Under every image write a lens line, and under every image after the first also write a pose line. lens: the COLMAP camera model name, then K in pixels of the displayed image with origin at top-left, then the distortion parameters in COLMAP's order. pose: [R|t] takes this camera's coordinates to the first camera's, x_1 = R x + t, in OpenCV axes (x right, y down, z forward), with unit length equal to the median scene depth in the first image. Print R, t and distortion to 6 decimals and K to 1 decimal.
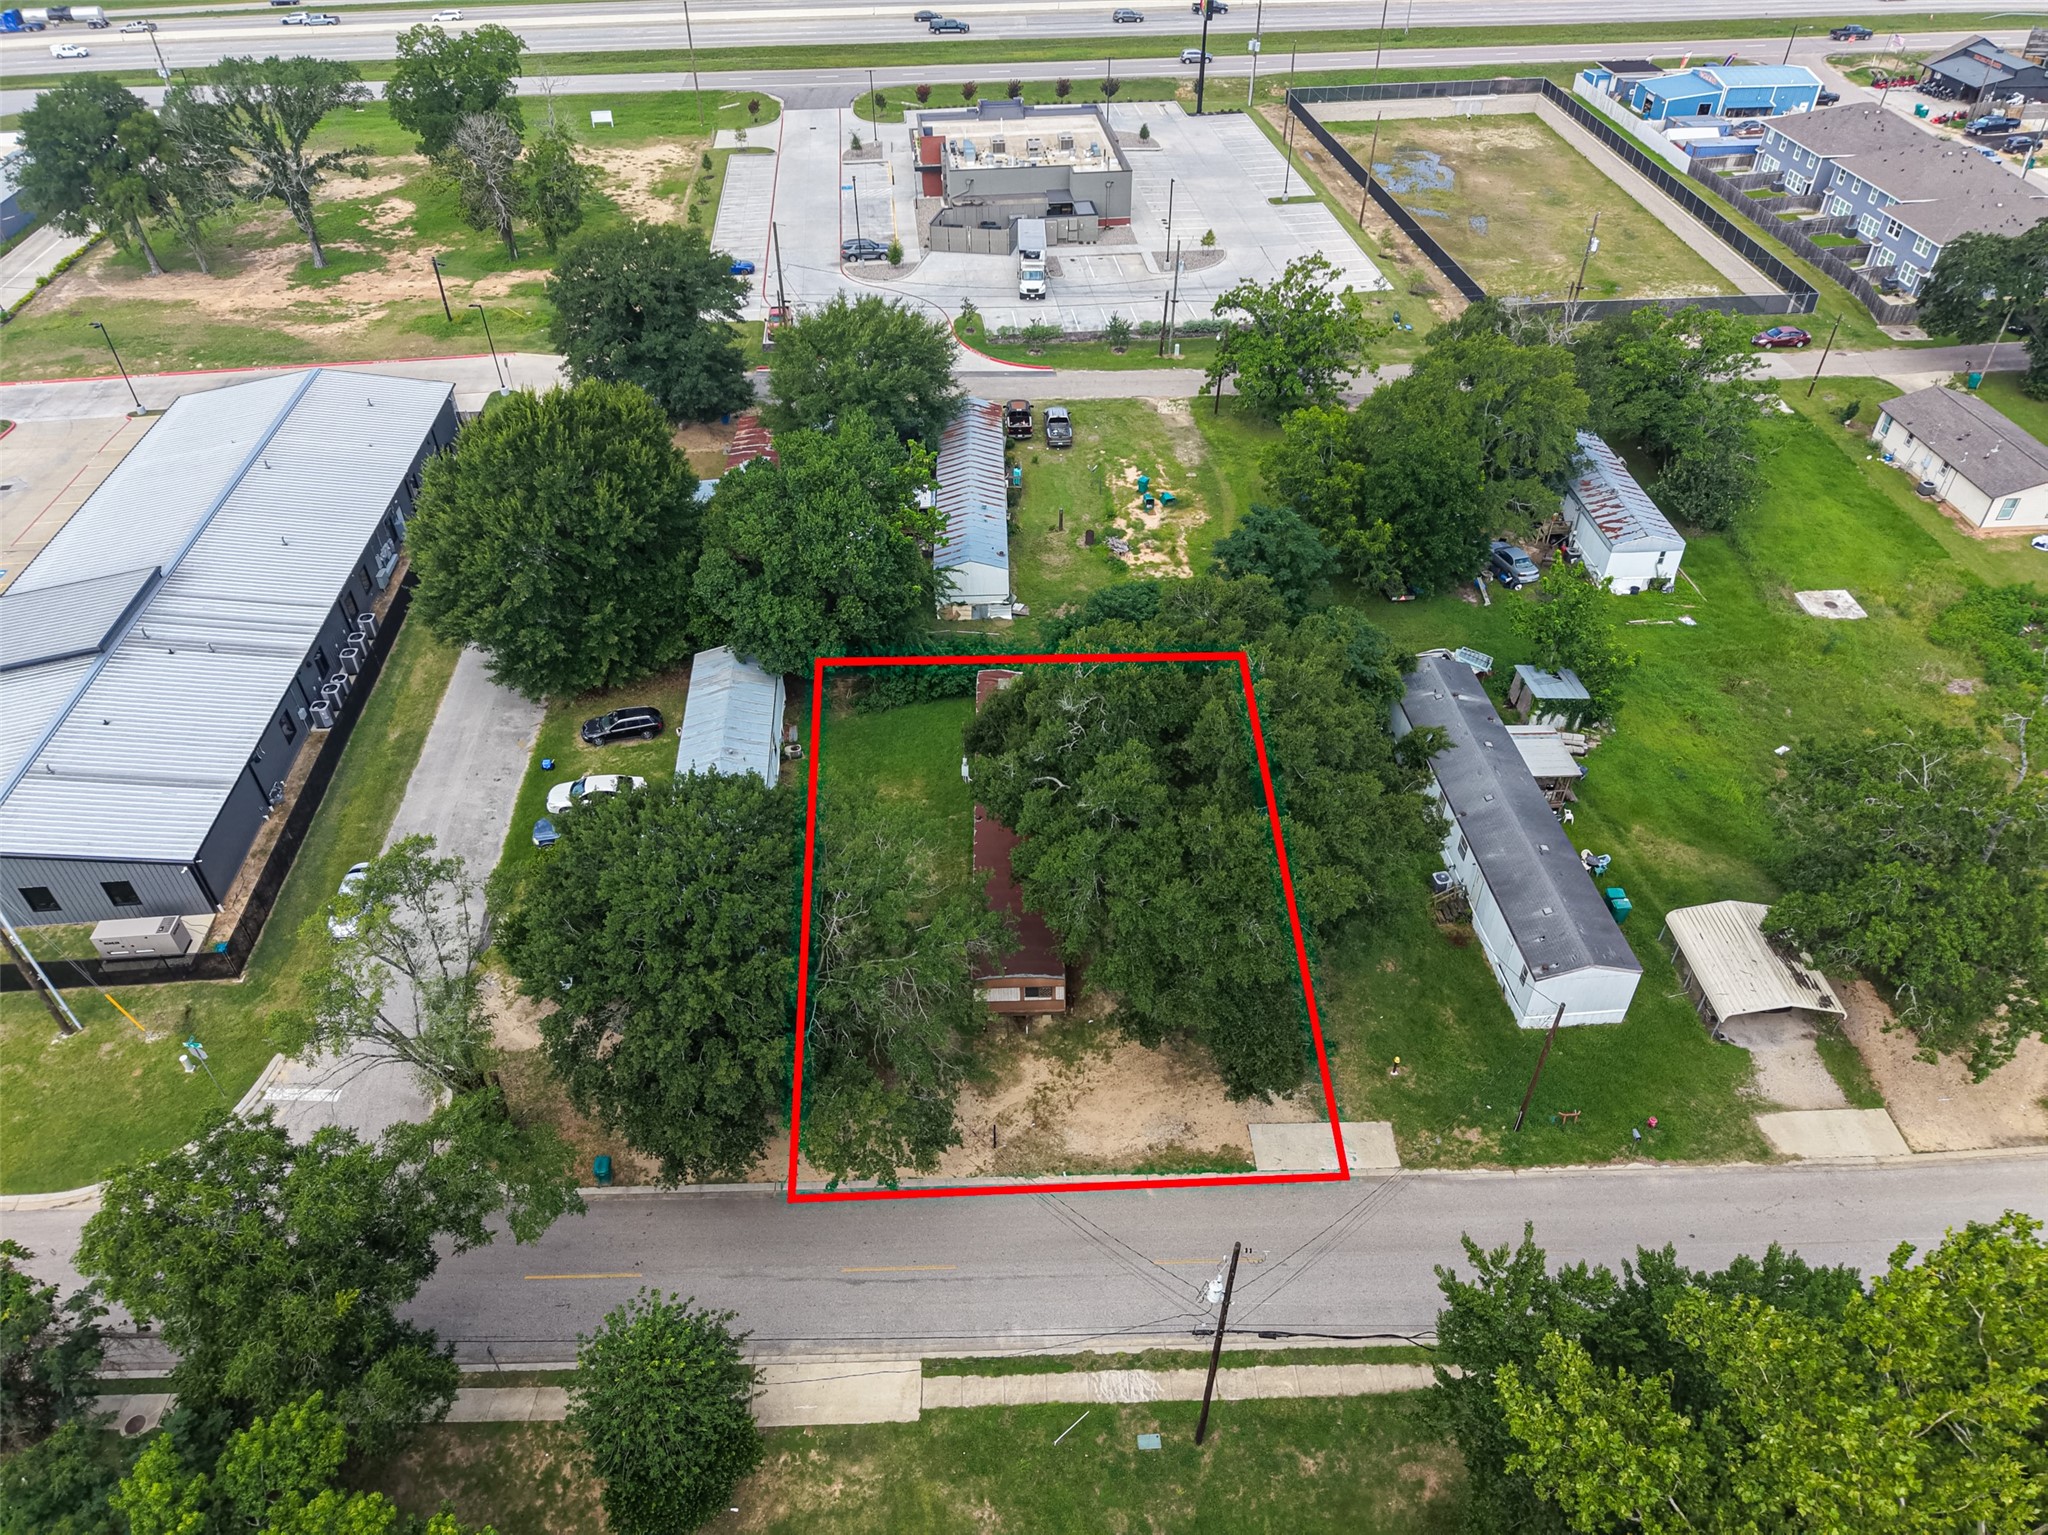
lens RADIAL K [[1369.3, 0, 1024.0], [0, 1369.3, 767.5], [0, 0, 1]] dist [0.014669, -0.011670]
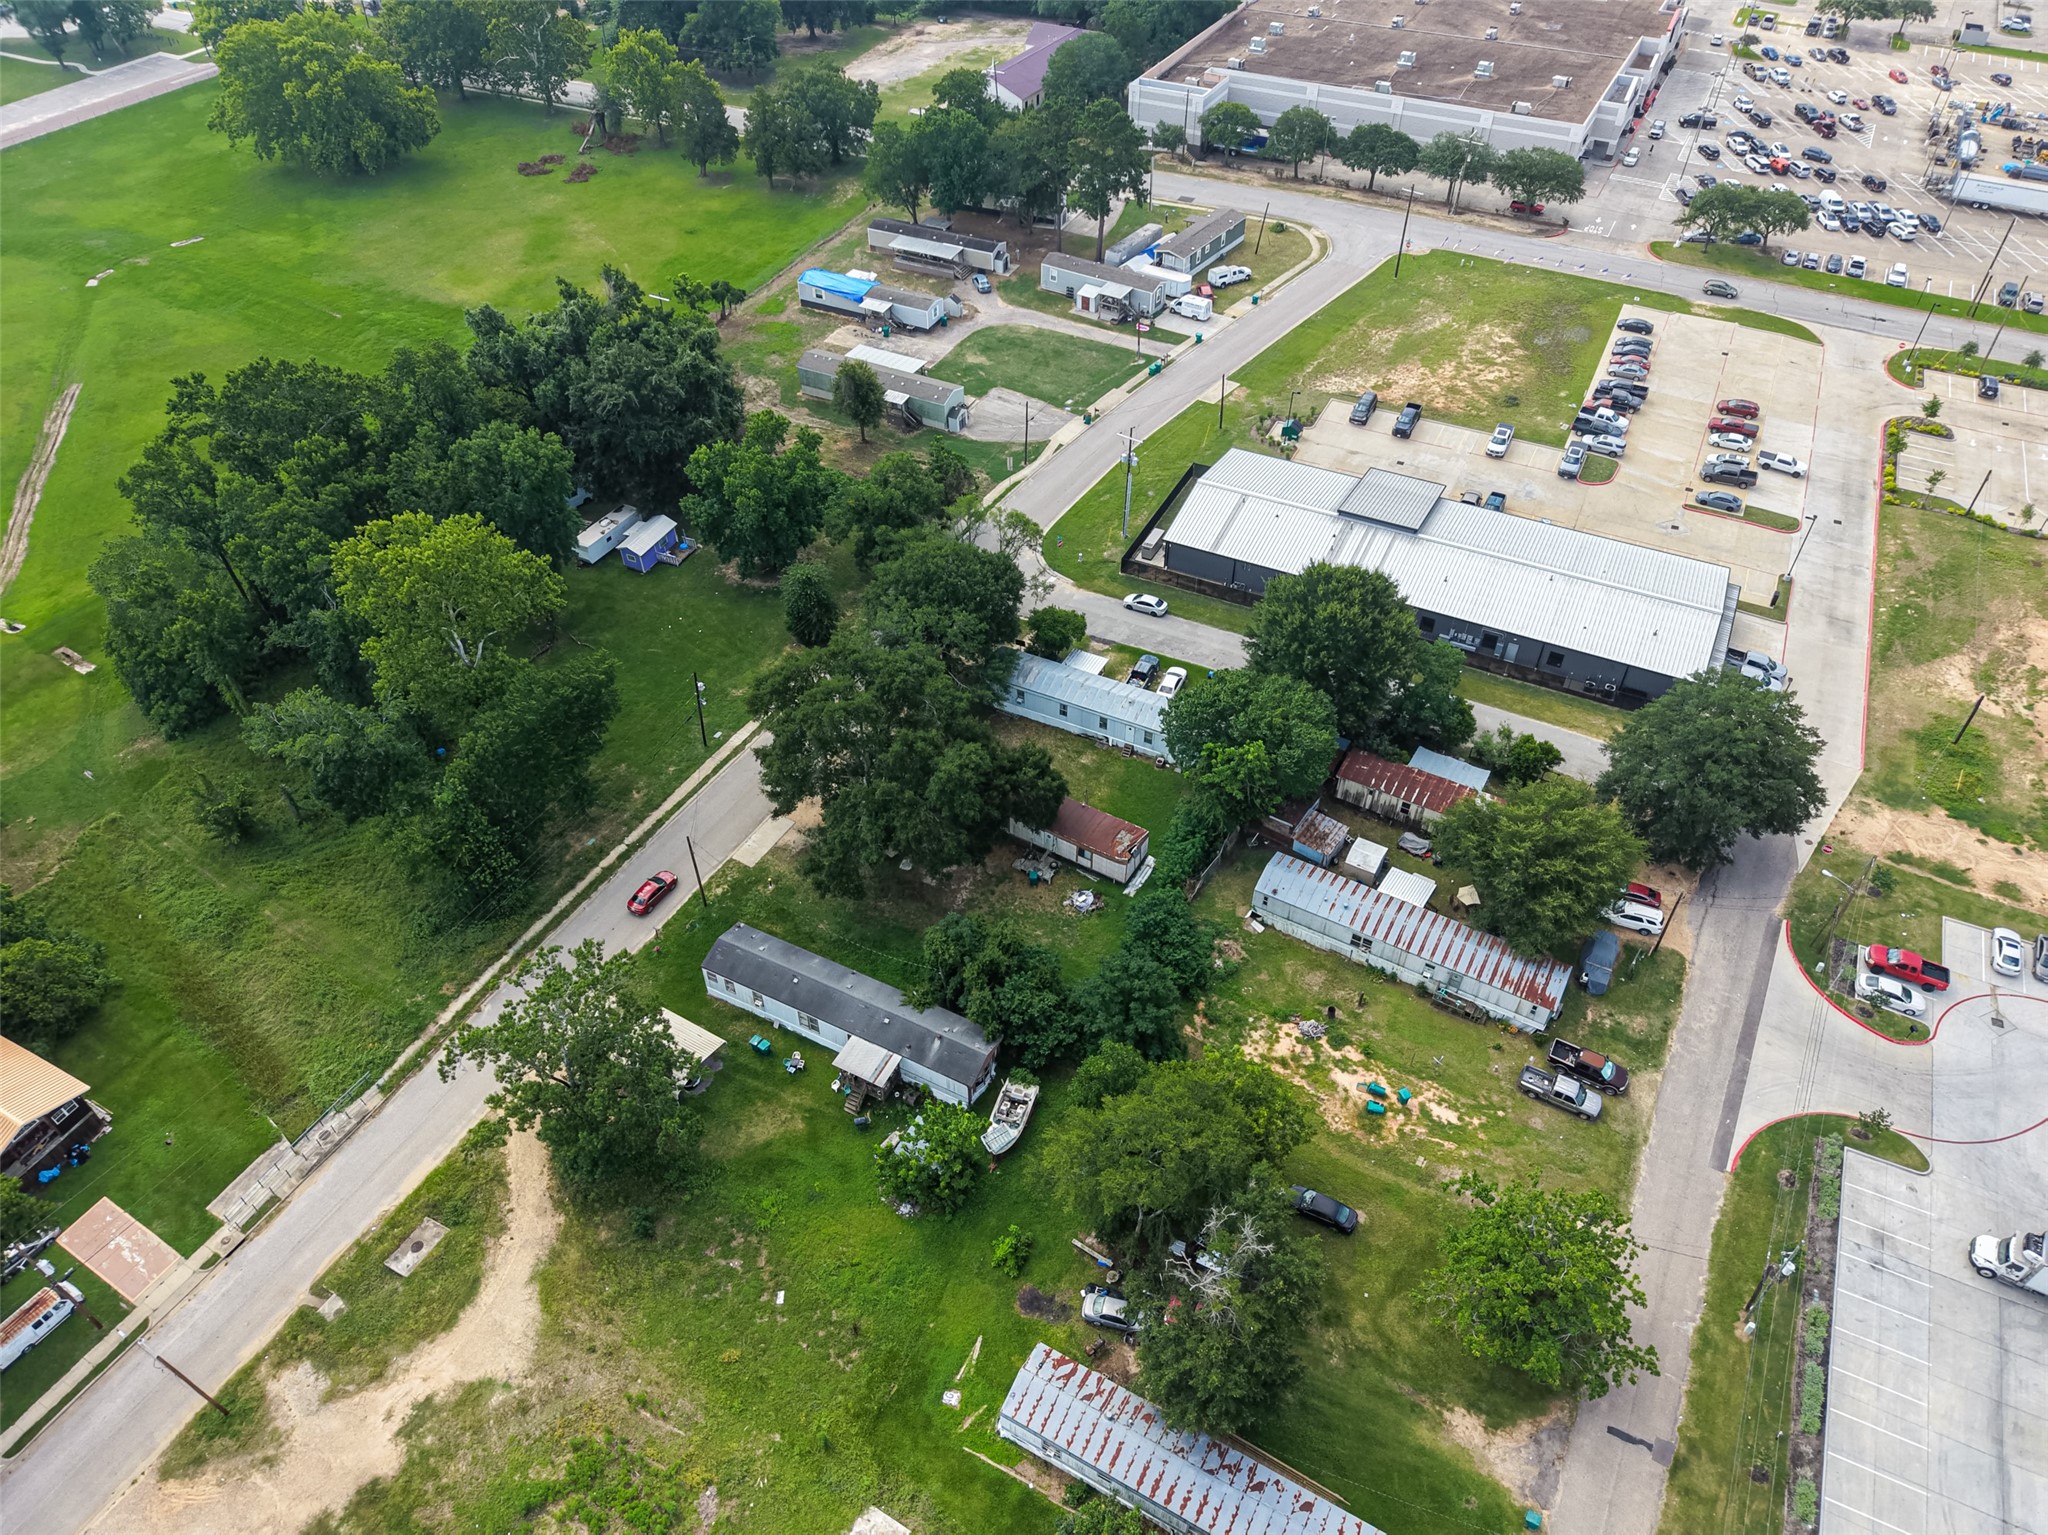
lens RADIAL K [[1369.3, 0, 1024.0], [0, 1369.3, 767.5], [0, 0, 1]] dist [0.014669, -0.011670]
pose [[-0.526273, 0.597519, -0.604986, 0.773294], [-0.534457, 0.320934, 0.781893, -1.023457], [0.661357, 0.734828, 0.150449, 0.565777]]
